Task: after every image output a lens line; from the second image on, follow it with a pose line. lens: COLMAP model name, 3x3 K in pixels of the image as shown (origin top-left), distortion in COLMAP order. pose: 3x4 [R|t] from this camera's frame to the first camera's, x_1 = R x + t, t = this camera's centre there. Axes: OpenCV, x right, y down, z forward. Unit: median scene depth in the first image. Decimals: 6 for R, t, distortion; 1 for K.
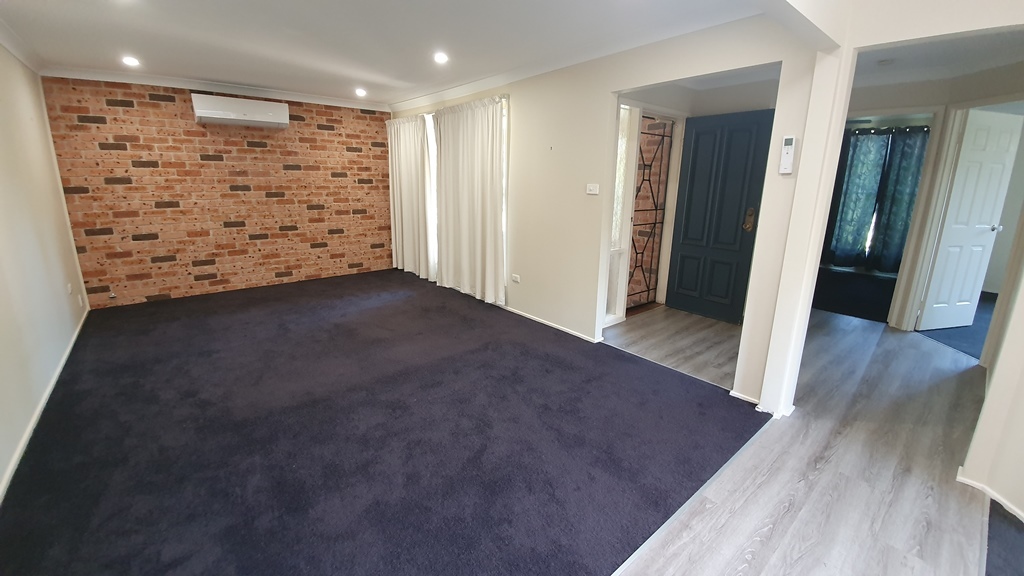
lens RADIAL K [[392.2, 0, 514.2], [0, 392.2, 282.9], [0, 0, 1]] dist [-0.024740, -0.002732]
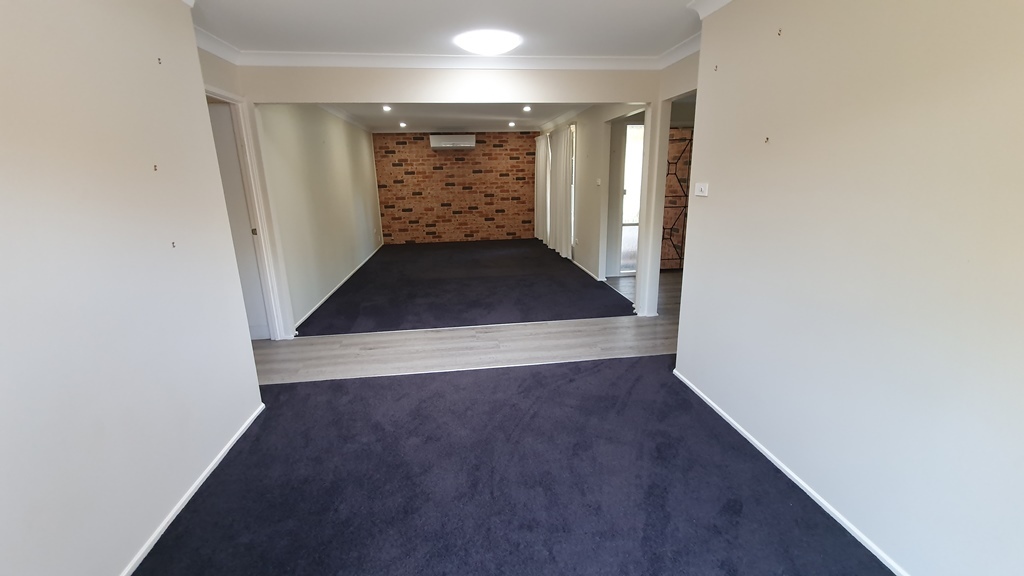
lens RADIAL K [[392.2, 0, 519.4], [0, 392.2, 287.2], [0, 0, 1]] dist [-0.024740, -0.002732]
pose [[0.843214, 0.116811, -0.524733, 0.572988], [-0.102681, 0.993132, 0.056080, 0.093028], [0.527680, 0.006593, 0.849418, -0.369768]]
